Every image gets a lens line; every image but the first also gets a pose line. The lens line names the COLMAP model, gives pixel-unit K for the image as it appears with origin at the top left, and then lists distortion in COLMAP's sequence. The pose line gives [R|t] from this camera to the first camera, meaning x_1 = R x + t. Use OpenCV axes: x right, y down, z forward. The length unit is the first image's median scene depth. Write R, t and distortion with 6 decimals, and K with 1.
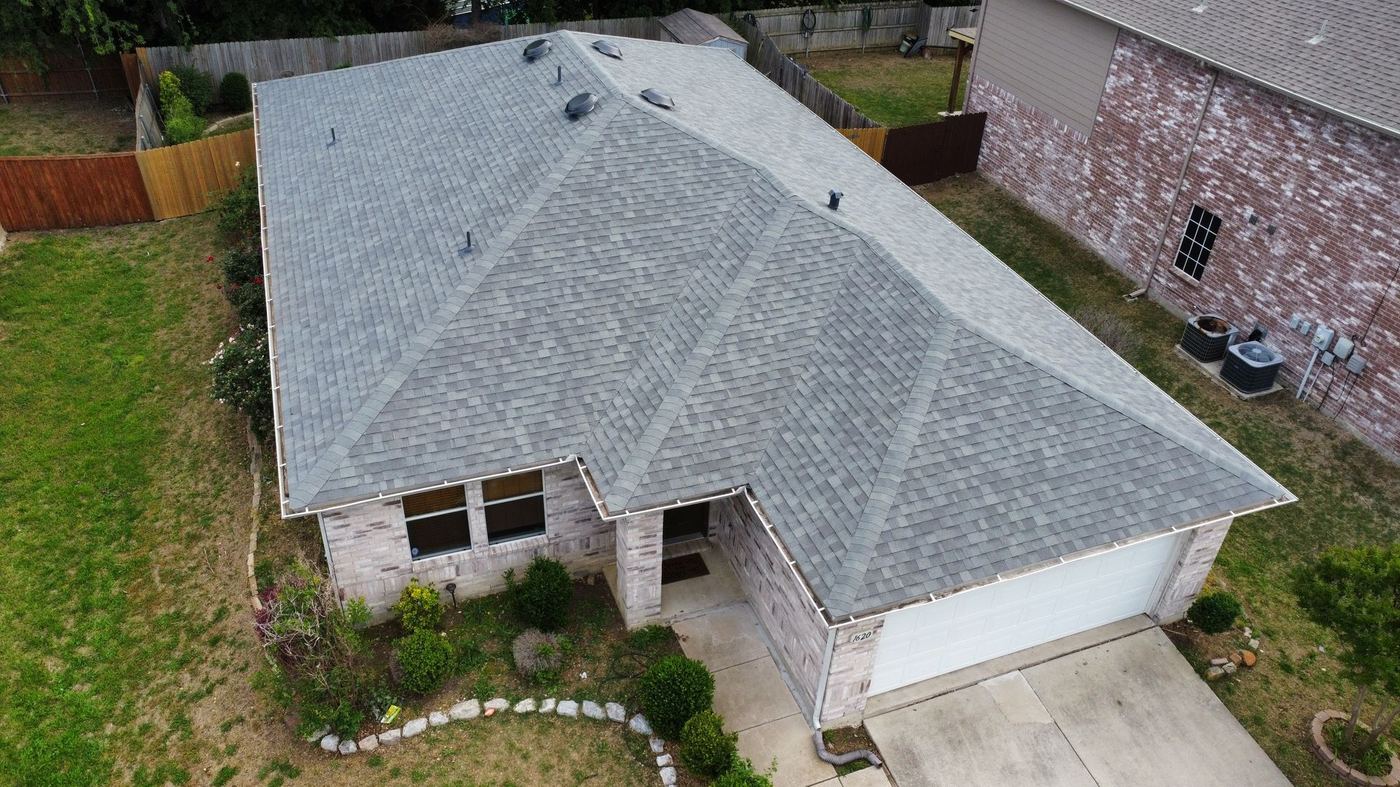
lens RADIAL K [[1045.1, 0, 694.7], [0, 1045.1, 399.5], [0, 0, 1]] dist [-0.143896, 0.209986]
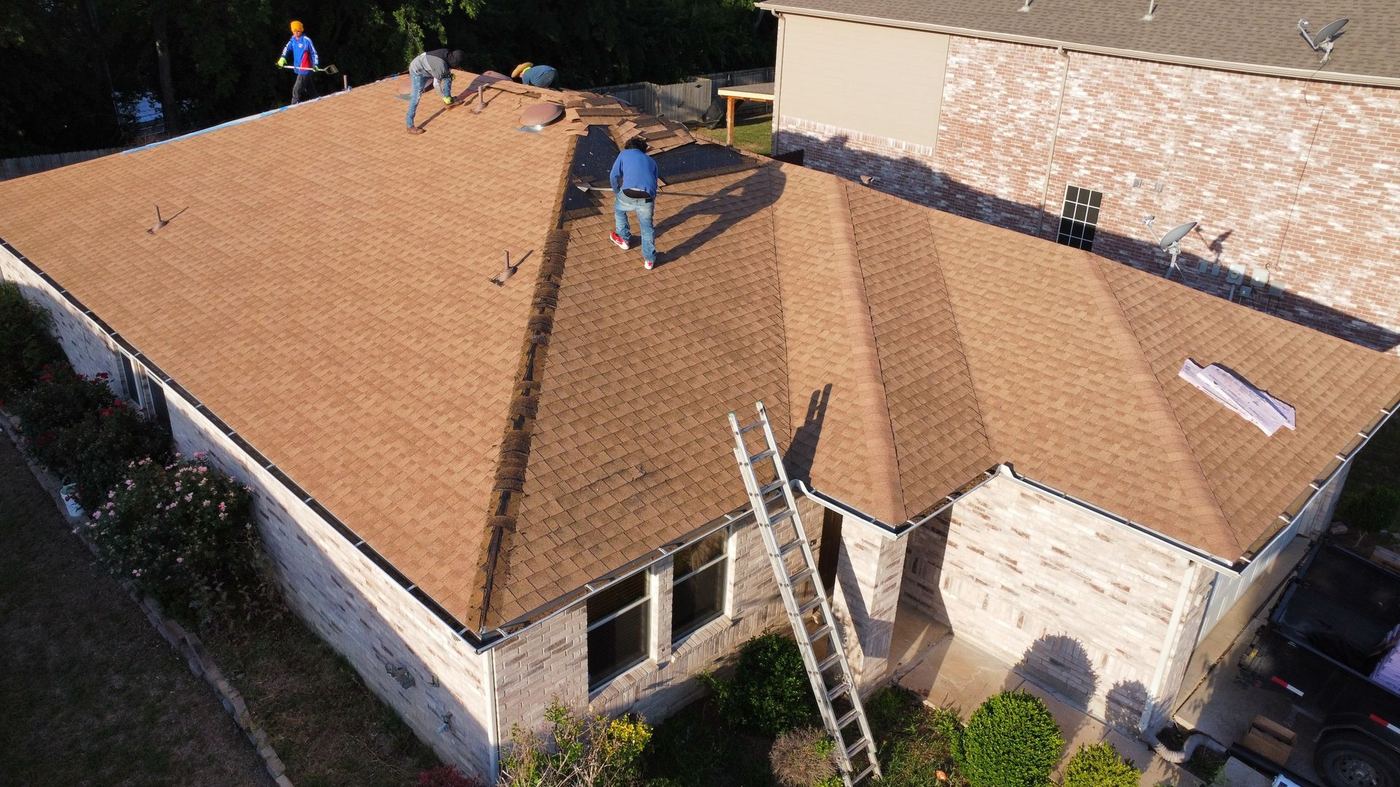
lens RADIAL K [[1045.1, 0, 694.7], [0, 1045.1, 399.5], [0, 0, 1]] dist [-0.143896, 0.209986]
pose [[0.913921, -0.188131, 0.359660, -0.295670], [0.238540, 0.965875, -0.100916, 0.037110], [-0.328401, 0.178023, 0.927610, 0.210617]]
